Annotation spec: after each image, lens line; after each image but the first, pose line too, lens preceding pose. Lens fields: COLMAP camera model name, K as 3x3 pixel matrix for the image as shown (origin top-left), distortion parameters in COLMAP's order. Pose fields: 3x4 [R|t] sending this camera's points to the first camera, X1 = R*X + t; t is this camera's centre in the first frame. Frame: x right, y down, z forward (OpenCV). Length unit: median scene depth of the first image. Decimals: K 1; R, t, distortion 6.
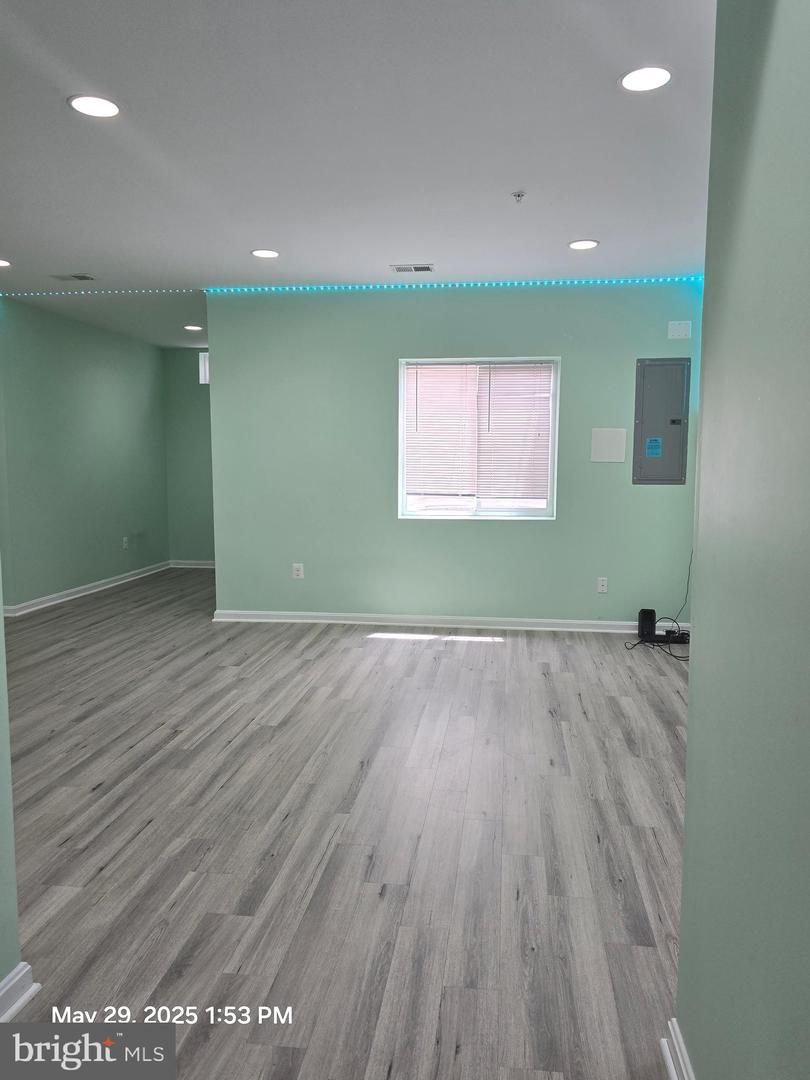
lens RADIAL K [[777.5, 0, 405.4], [0, 777.5, 544.6], [0, 0, 1]] dist [0.027078, -0.013847]
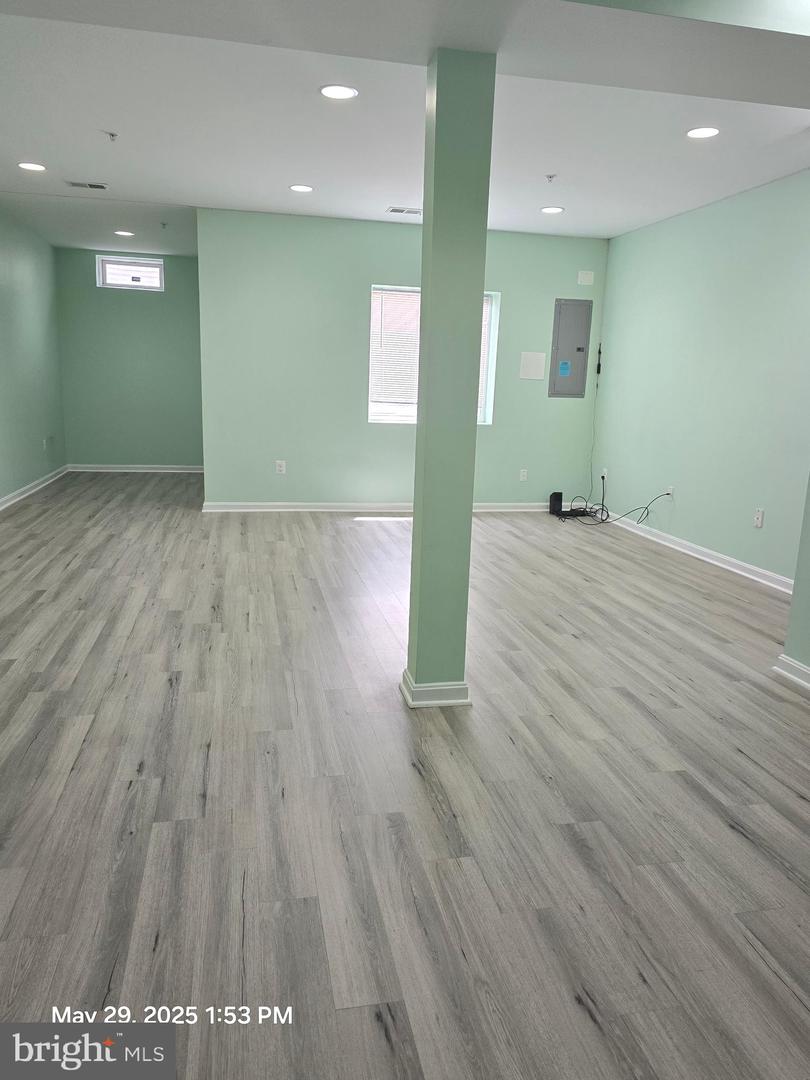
lens RADIAL K [[777.5, 0, 405.8], [0, 777.5, 535.9], [0, 0, 1]] dist [0.027078, -0.013847]
pose [[0.945092, -0.035399, 0.324883, -0.372745], [0.005483, 0.995694, 0.092540, 0.032934], [-0.326759, -0.085677, 0.941216, -0.170830]]
